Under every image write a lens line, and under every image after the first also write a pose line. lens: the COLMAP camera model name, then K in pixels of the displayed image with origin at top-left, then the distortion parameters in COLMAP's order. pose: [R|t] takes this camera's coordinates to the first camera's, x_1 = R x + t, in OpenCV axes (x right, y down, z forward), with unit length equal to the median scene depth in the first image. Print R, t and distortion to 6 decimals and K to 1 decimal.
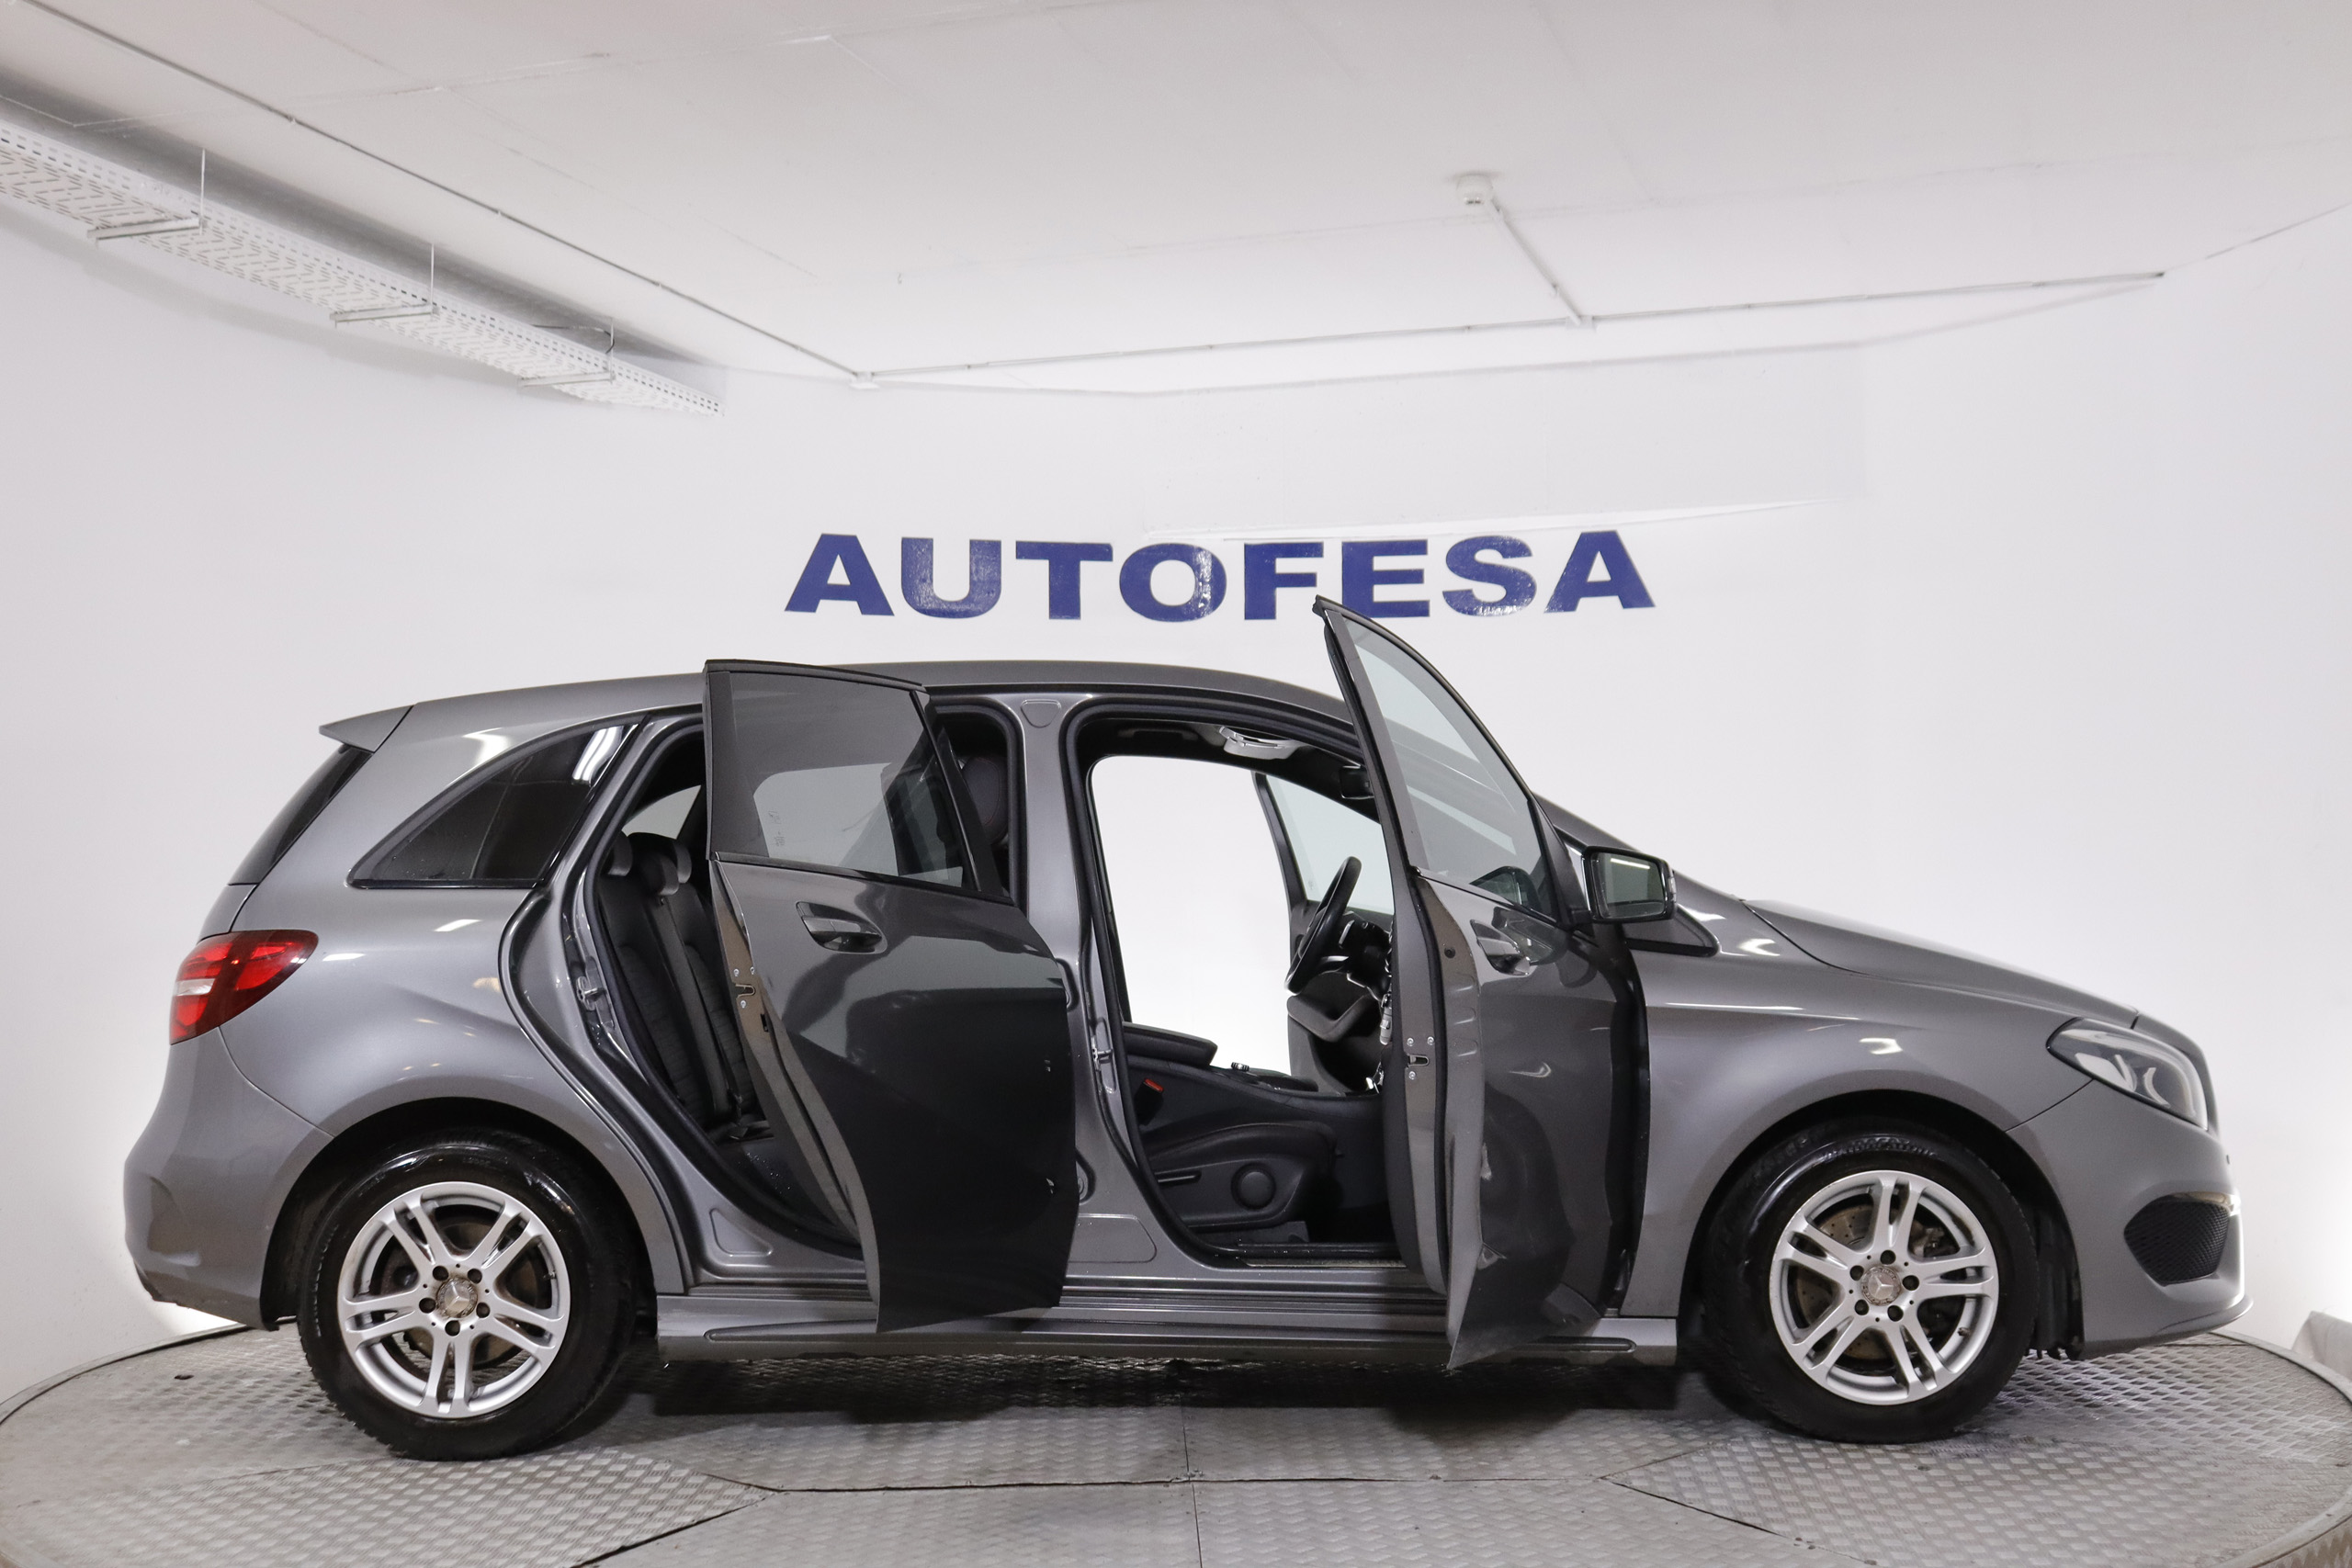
lens RADIAL K [[2741.2, 0, 1189.2], [0, 2741.2, 769.8], [0, 0, 1]] dist [-0.111372, 0.120999]
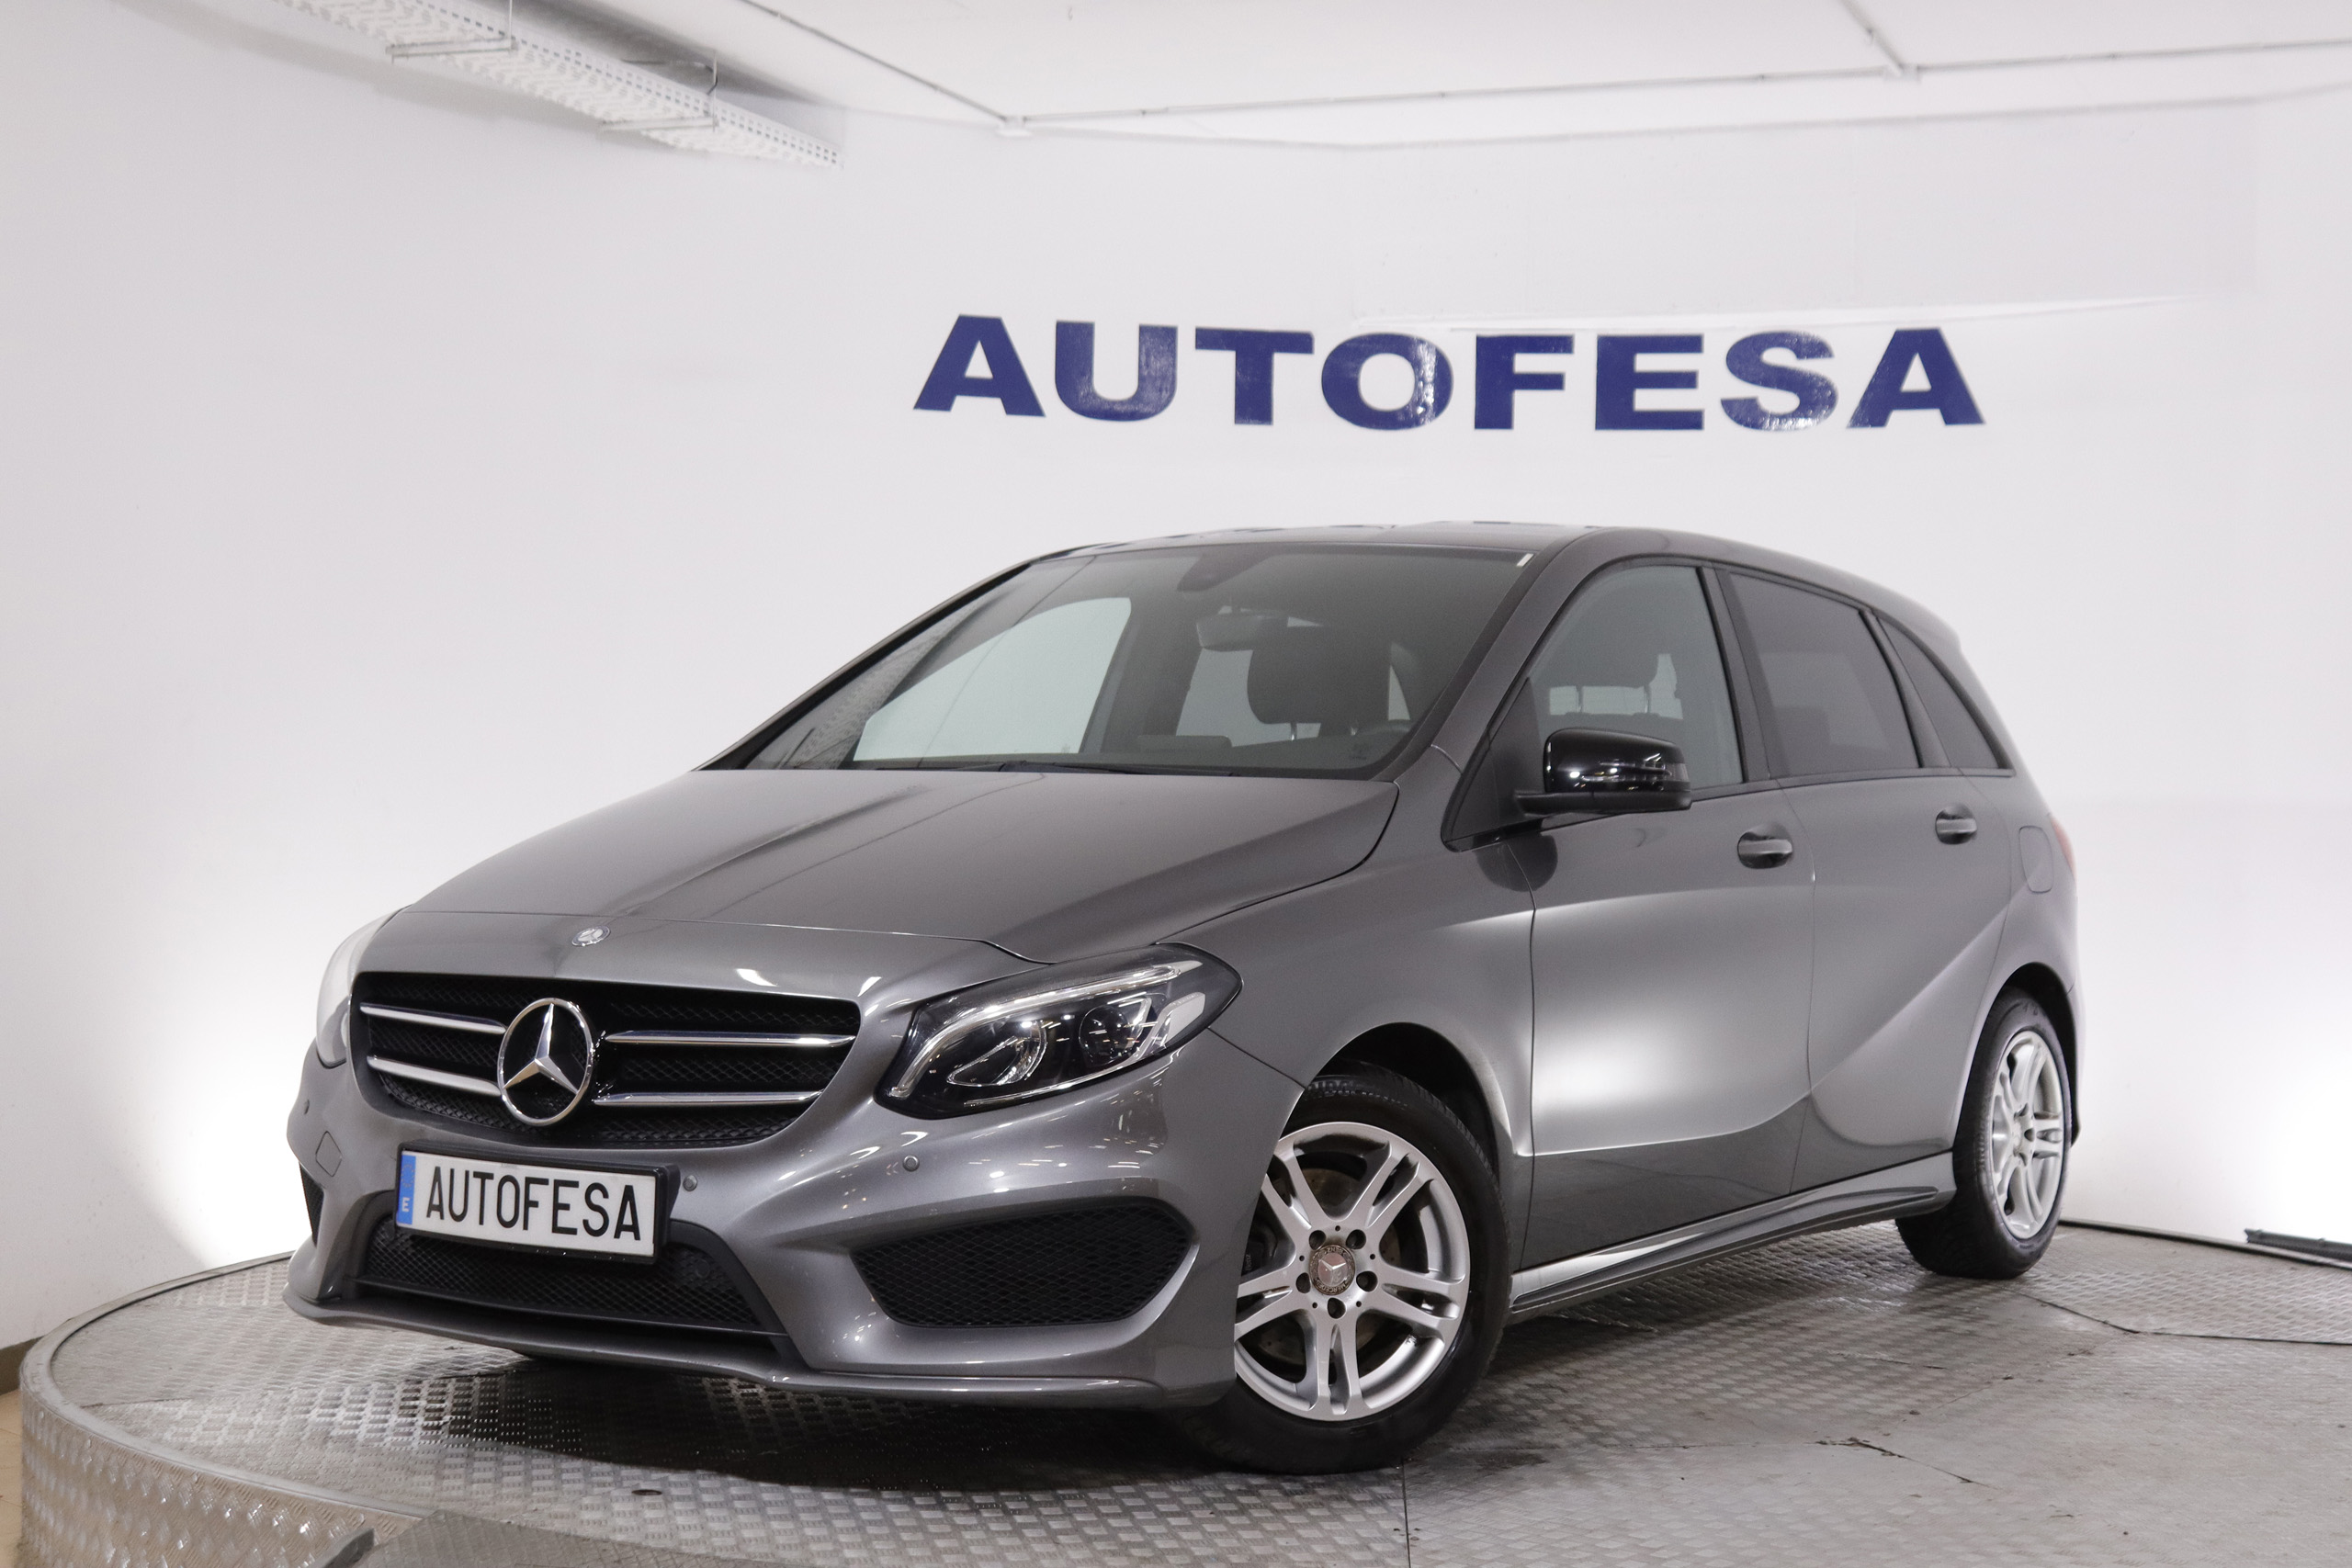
lens RADIAL K [[3678.5, 0, 1164.5], [0, 3678.5, 791.2], [0, 0, 1]] dist [-0.039131, 0.075511]
pose [[0.998216, 0.023826, -0.054752, -0.009441], [-0.020819, 0.998277, 0.054852, -0.005675], [0.055965, -0.053615, 0.996992, -0.100463]]
